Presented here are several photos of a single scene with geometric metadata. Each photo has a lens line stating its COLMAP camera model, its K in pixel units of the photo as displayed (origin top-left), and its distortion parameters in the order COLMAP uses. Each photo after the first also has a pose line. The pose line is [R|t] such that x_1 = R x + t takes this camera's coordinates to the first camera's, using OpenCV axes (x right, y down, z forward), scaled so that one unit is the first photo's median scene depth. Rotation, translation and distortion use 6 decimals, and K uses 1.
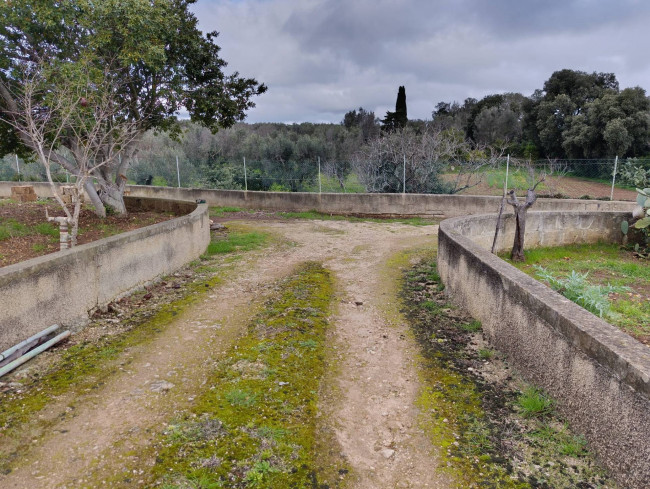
lens RADIAL K [[439.1, 0, 330.4], [0, 439.1, 243.5], [0, 0, 1]] dist [0.030231, -0.056013]
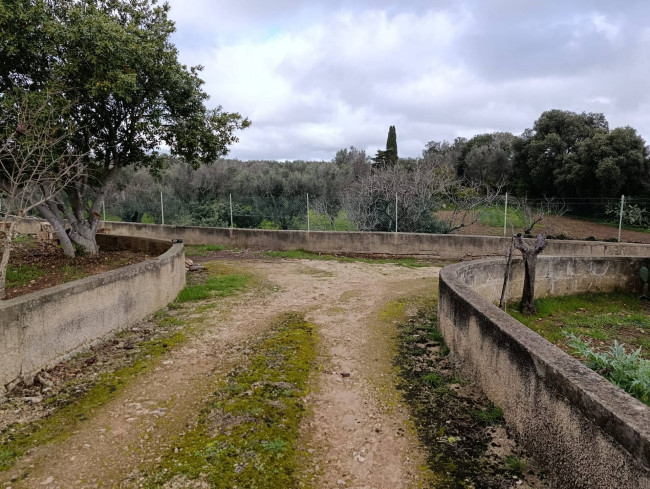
lens RADIAL K [[439.1, 0, 322.7], [0, 439.1, 243.5], [0, 0, 1]] dist [0.030231, -0.056013]
pose [[0.999983, 0.005503, 0.001723, 0.012181], [-0.005344, 0.996672, -0.081347, -0.022055], [-0.002164, 0.081336, 0.996684, 0.100524]]
